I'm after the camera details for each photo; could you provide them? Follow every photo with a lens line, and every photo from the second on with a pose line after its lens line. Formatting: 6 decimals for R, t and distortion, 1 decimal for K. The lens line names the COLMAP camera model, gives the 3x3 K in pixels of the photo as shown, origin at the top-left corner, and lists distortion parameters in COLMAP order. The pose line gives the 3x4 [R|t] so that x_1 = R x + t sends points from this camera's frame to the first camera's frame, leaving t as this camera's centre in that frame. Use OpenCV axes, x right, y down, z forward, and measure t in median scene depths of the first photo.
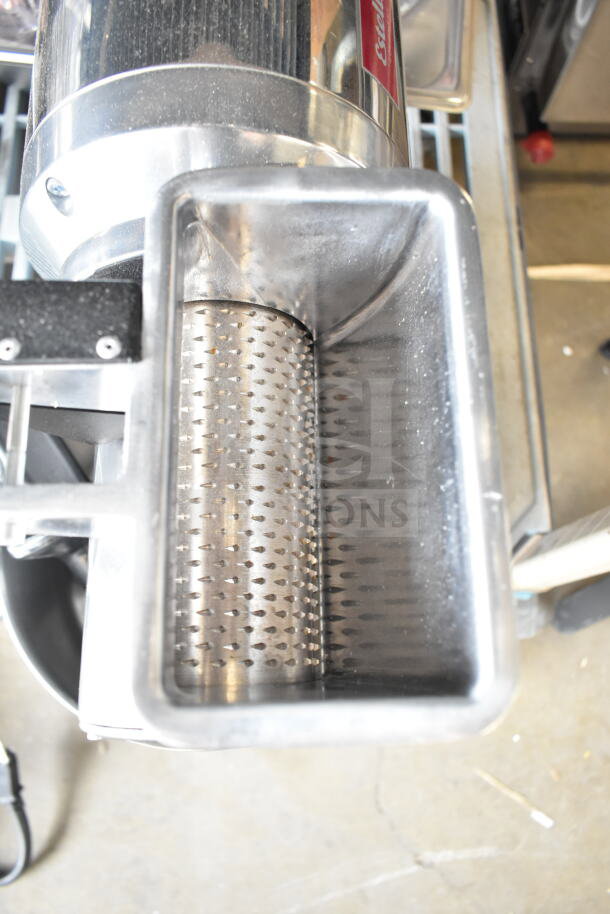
lens RADIAL K [[682.8, 0, 305.0], [0, 682.8, 457.0], [0, 0, 1]] dist [-0.006478, -0.004106]
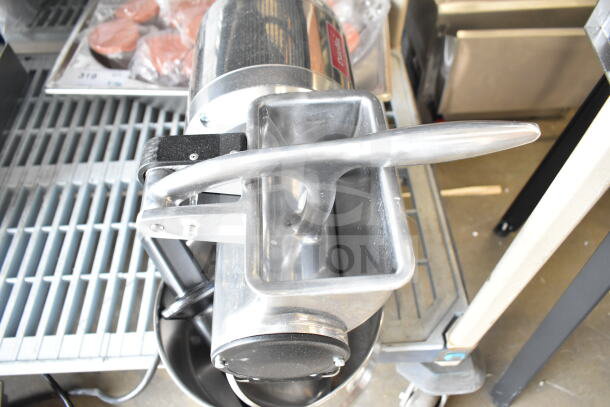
lens RADIAL K [[455.7, 0, 305.0], [0, 455.7, 203.5], [0, 0, 1]] dist [-0.006478, -0.004106]
pose [[0.997482, -0.065514, -0.027152, 0.000873], [0.052767, 0.941434, -0.333043, 0.414147], [0.047381, 0.330772, 0.942521, -0.347925]]
